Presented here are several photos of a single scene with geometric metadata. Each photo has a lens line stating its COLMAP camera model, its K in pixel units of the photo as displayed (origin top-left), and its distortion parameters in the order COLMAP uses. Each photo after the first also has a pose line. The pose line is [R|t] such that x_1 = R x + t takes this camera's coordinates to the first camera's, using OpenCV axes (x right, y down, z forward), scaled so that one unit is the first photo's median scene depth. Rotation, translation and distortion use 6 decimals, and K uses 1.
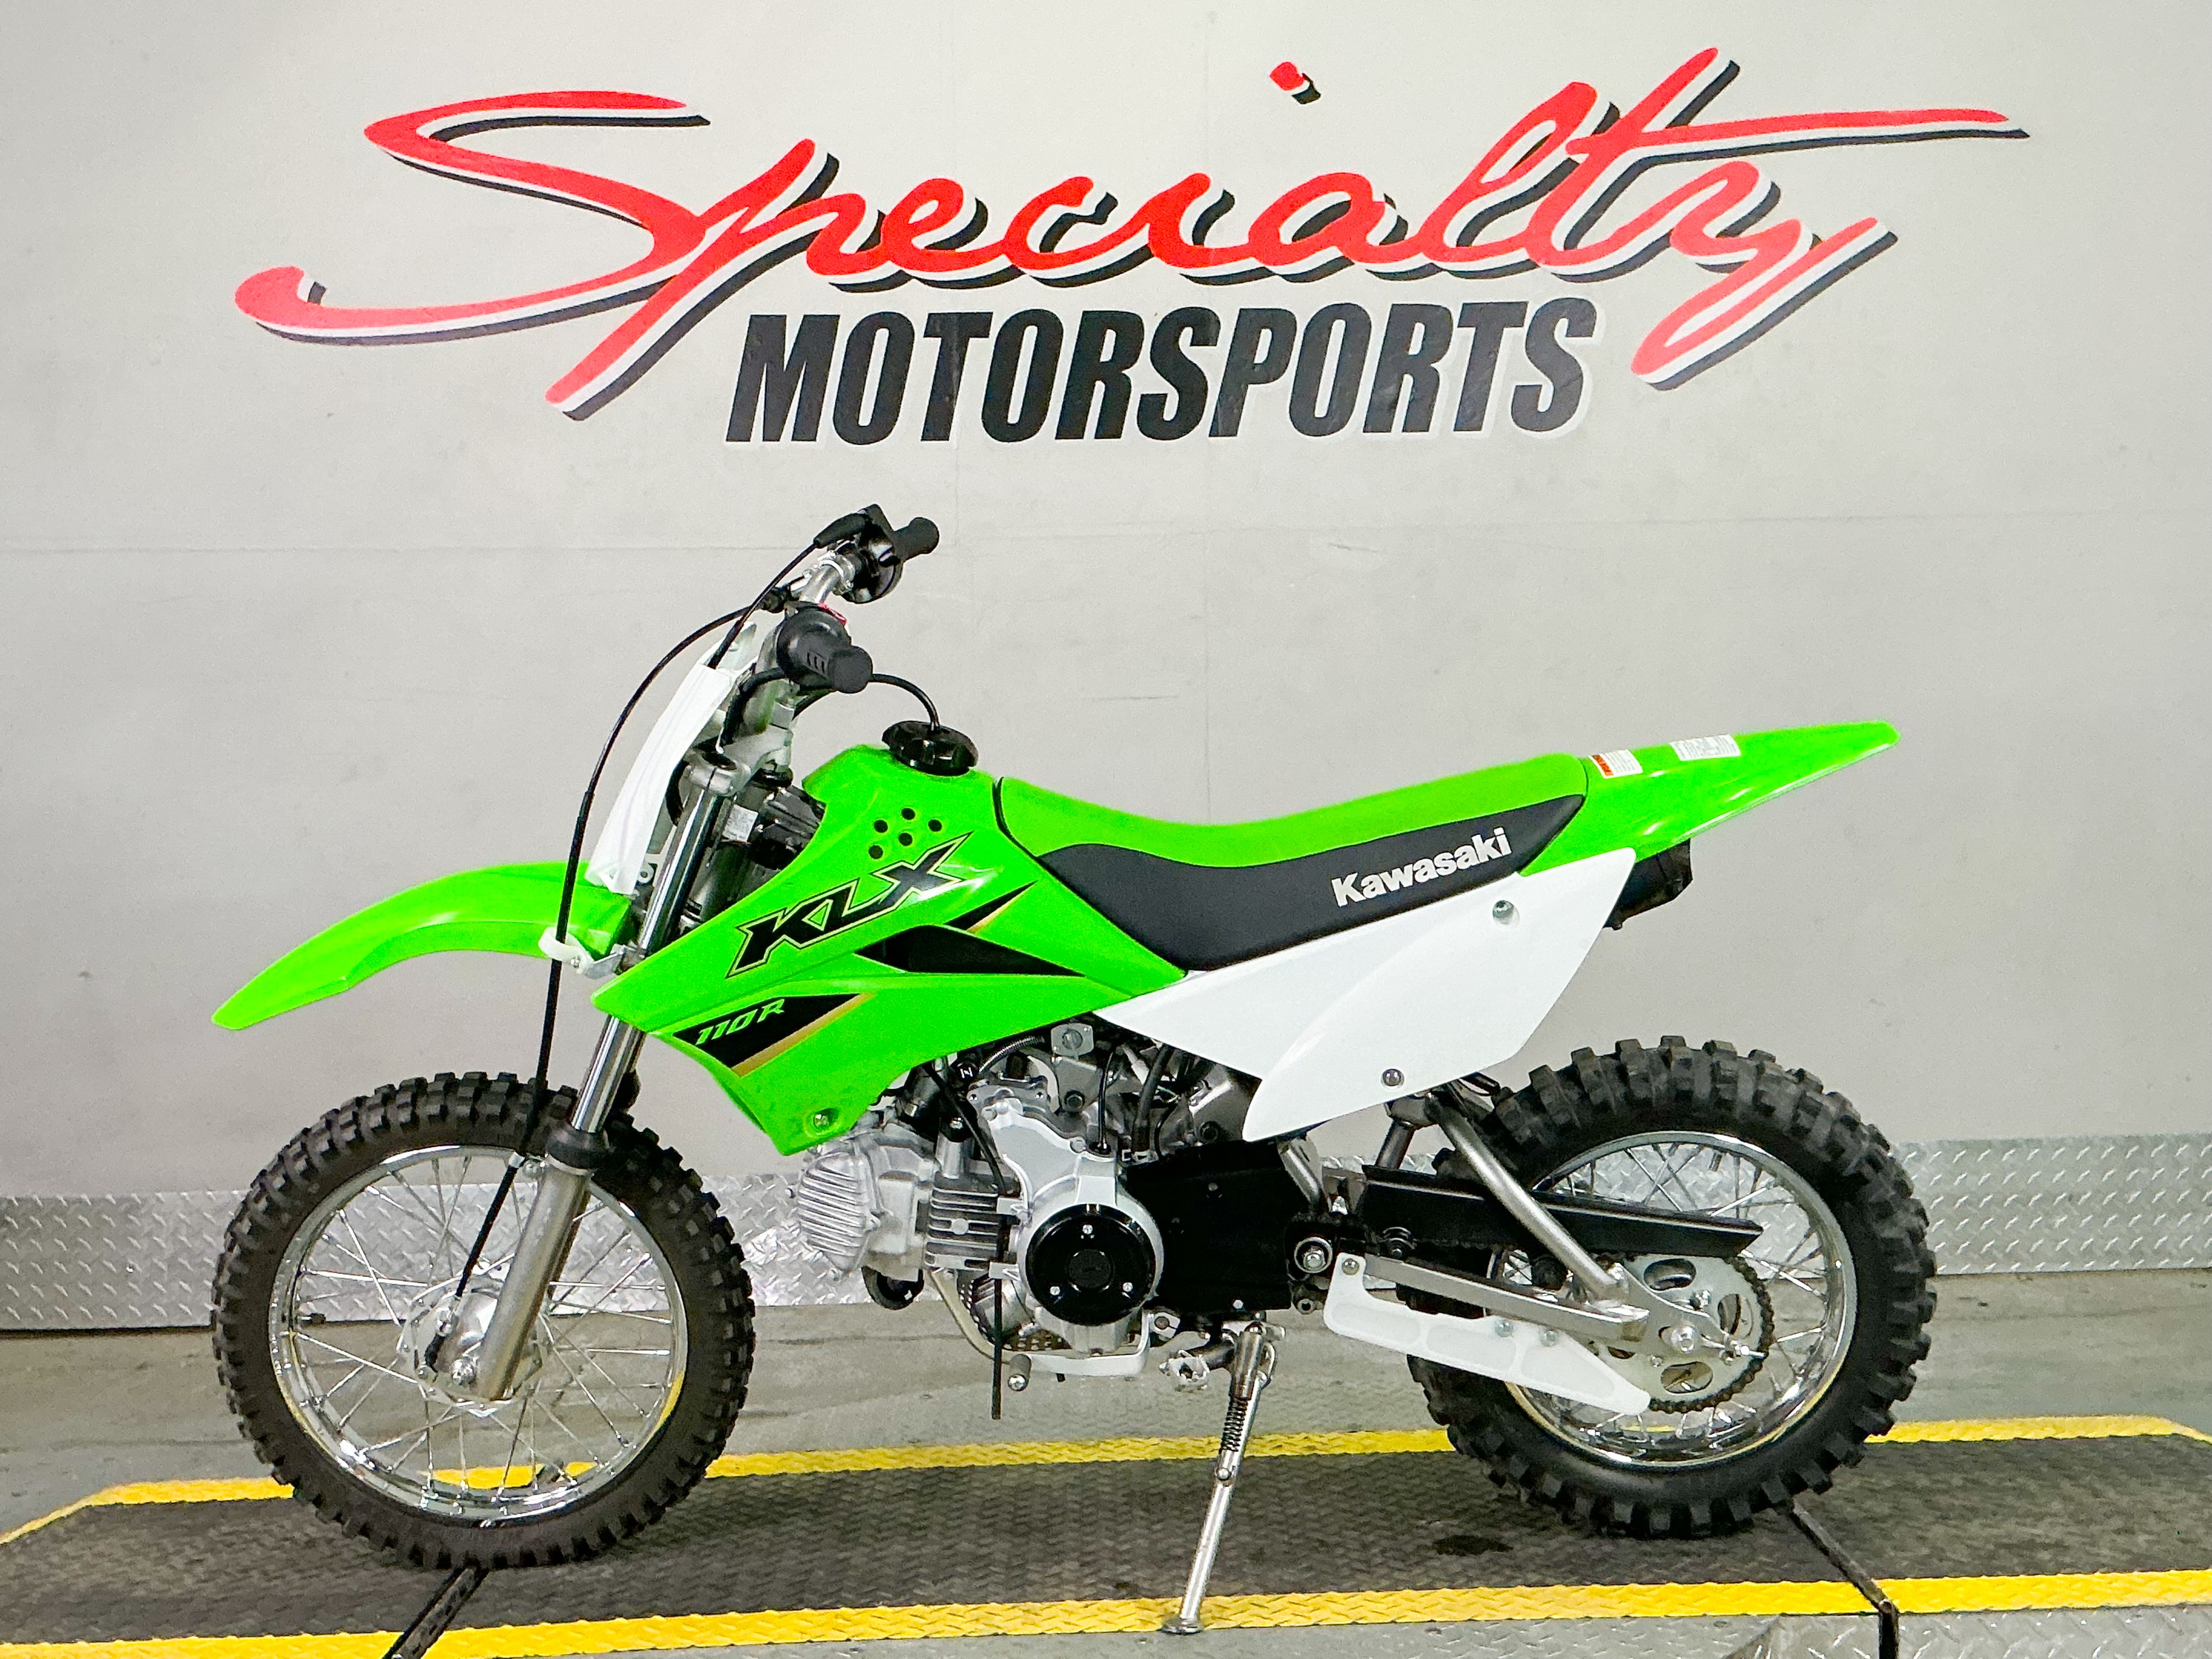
lens RADIAL K [[2562.6, 0, 1106.0], [0, 2562.6, 829.5], [0, 0, 1]] dist [0.121202, -0.207348]
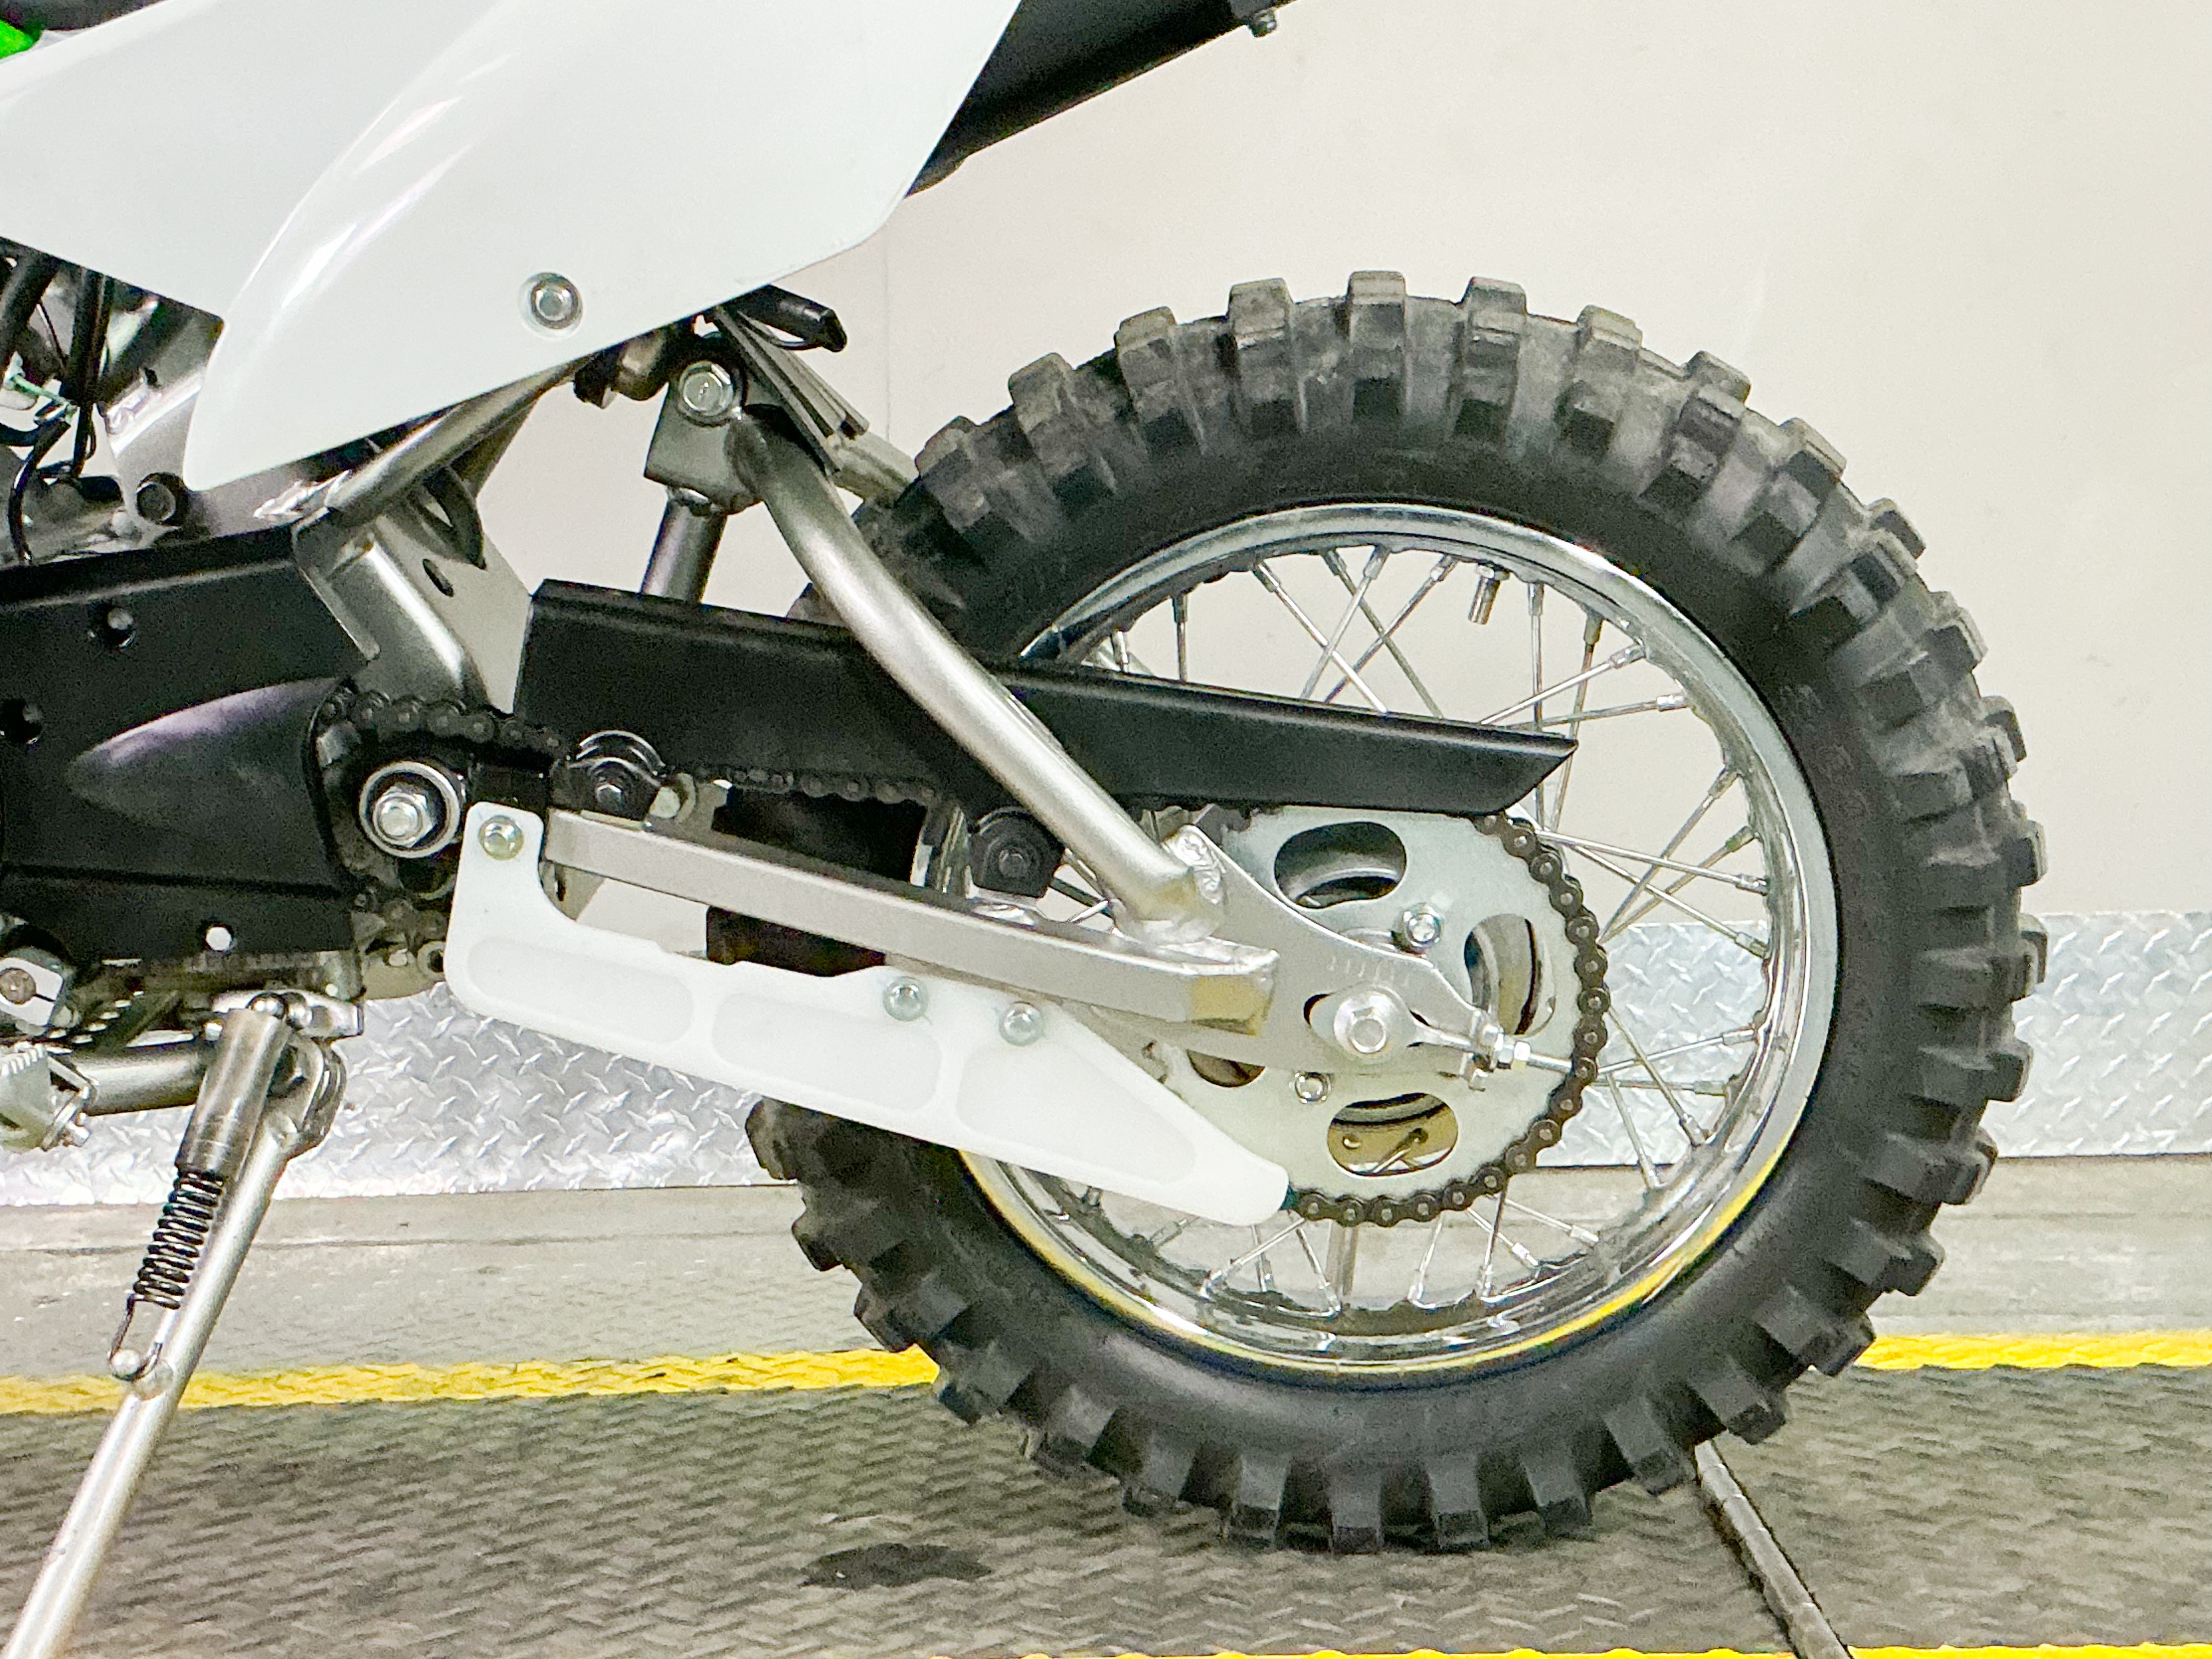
lens RADIAL K [[3305.4, 0, 1106.0], [0, 3305.4, 829.5], [0, 0, 1]] dist [0.146824, 0.004826]
pose [[0.999361, 0.002484, -0.035658, 0.199962], [-0.001786, 0.999807, 0.019586, 0.156539], [0.035700, -0.019509, 0.999172, 0.499589]]
